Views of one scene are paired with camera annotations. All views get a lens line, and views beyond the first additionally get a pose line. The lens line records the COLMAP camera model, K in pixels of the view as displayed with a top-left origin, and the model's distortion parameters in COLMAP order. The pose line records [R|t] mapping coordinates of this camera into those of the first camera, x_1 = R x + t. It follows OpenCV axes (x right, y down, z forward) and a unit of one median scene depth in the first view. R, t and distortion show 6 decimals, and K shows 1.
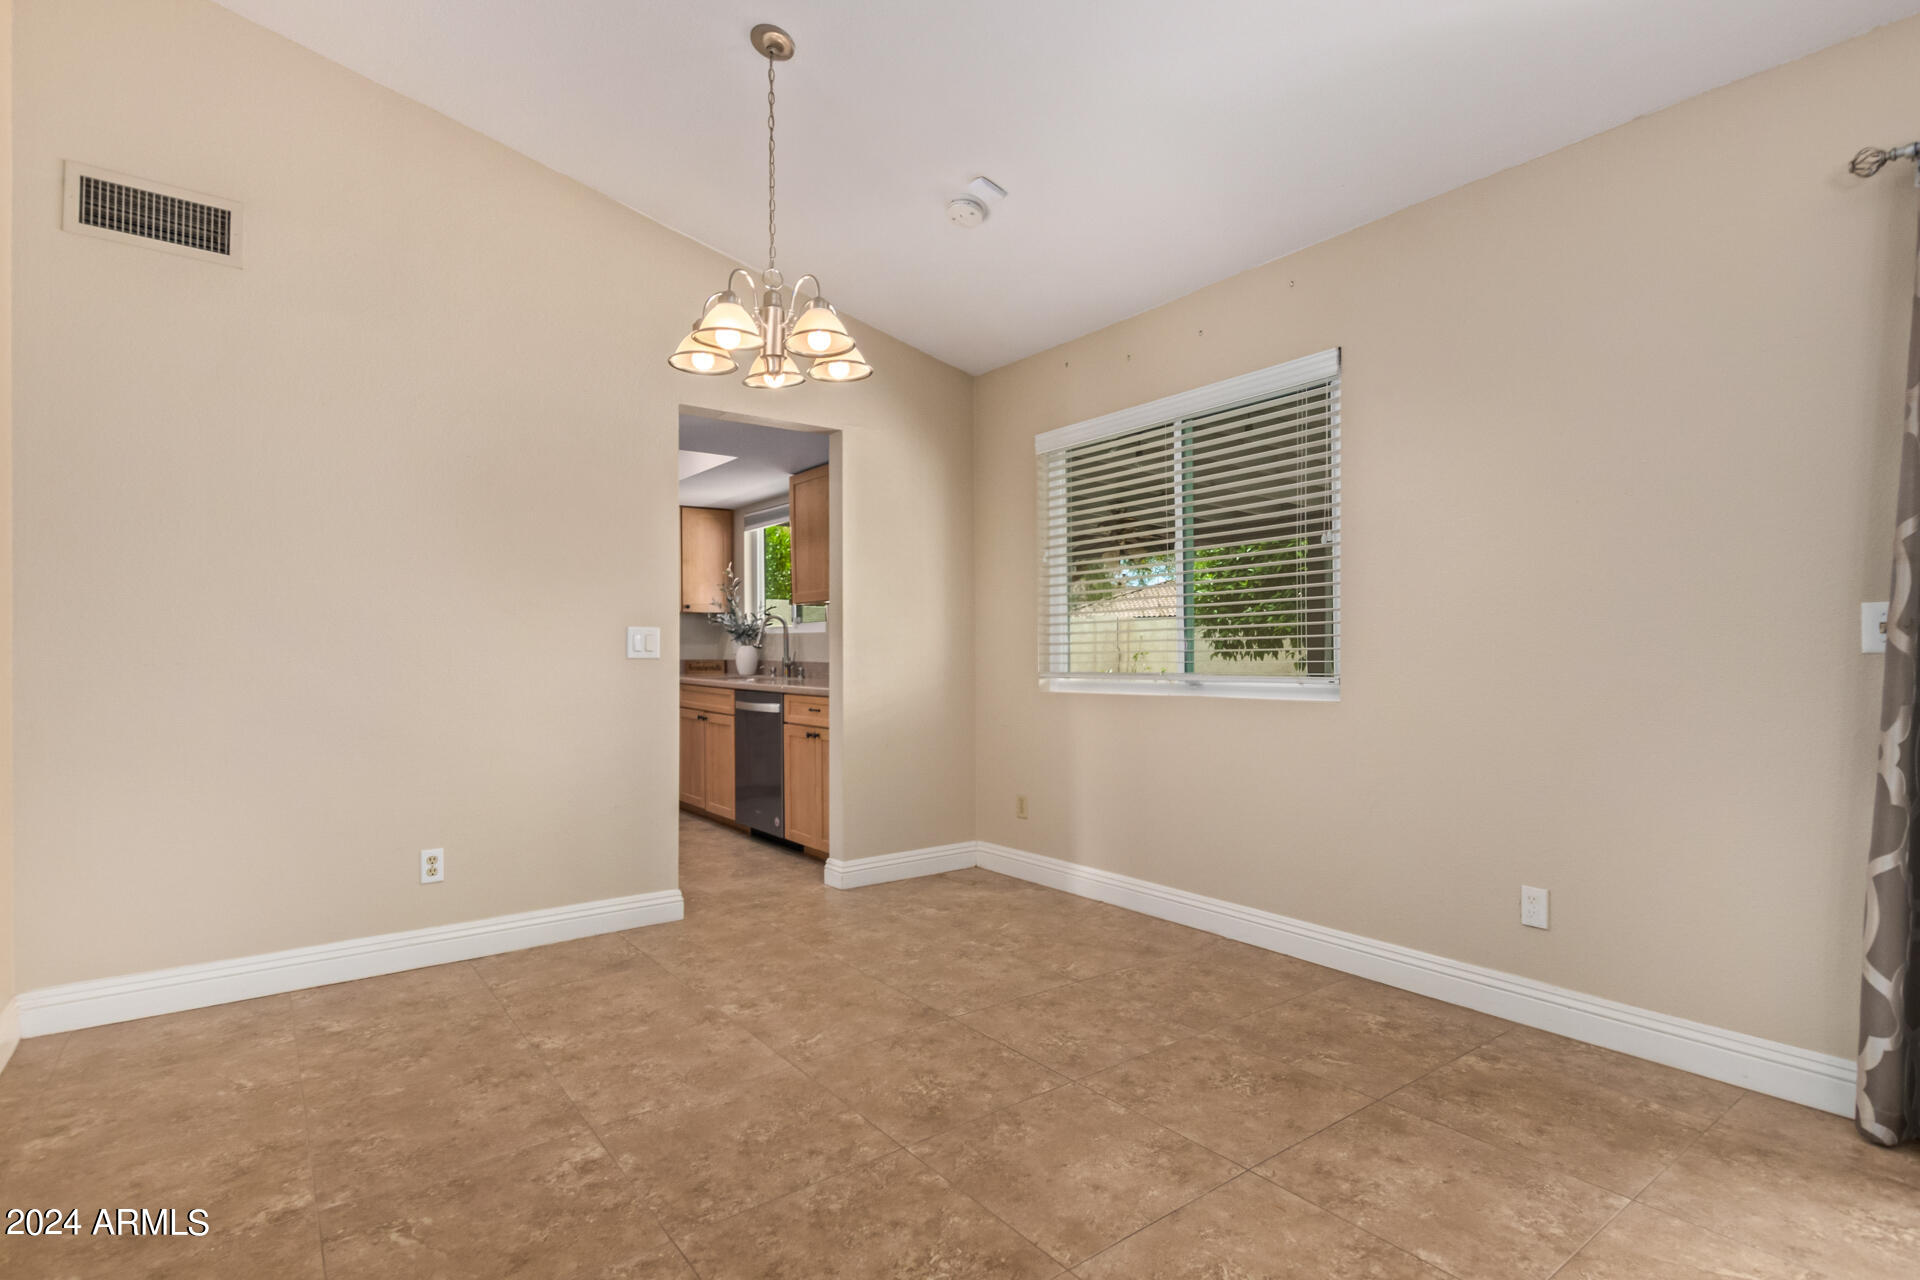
lens RADIAL K [[932.6, 0, 959.6], [0, 932.6, 666.7], [0, 0, 1]] dist [0.005215, -0.001518]
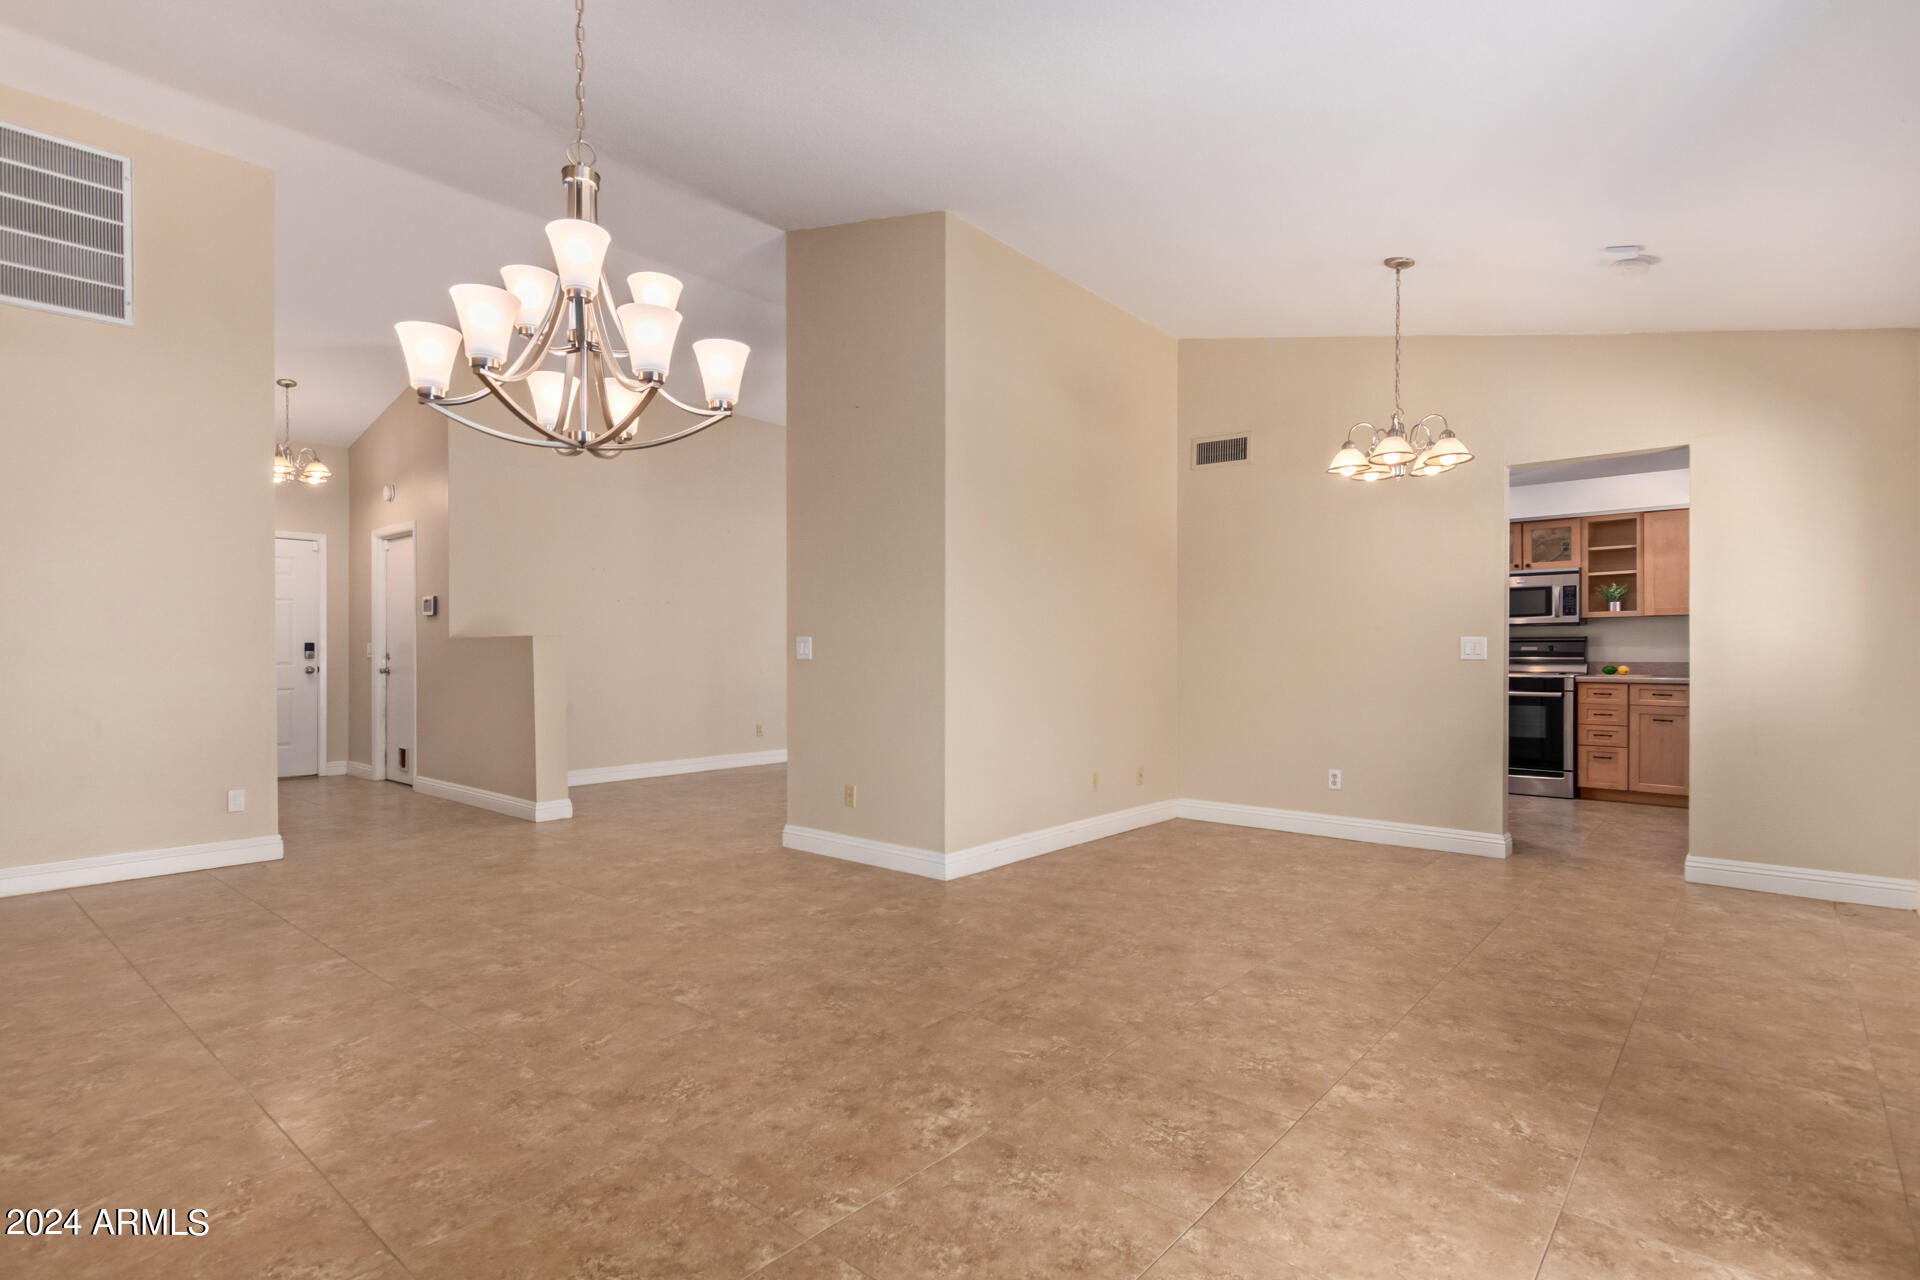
lens RADIAL K [[932.6, 0, 959.1], [0, 932.6, 649.7], [0, 0, 1]] dist [0.005215, -0.001518]
pose [[0.213548, -0.002018, -0.976930, 1.116876], [-0.020296, 0.999773, -0.006501, 0.002322], [0.976722, 0.021216, 0.213459, -0.040113]]
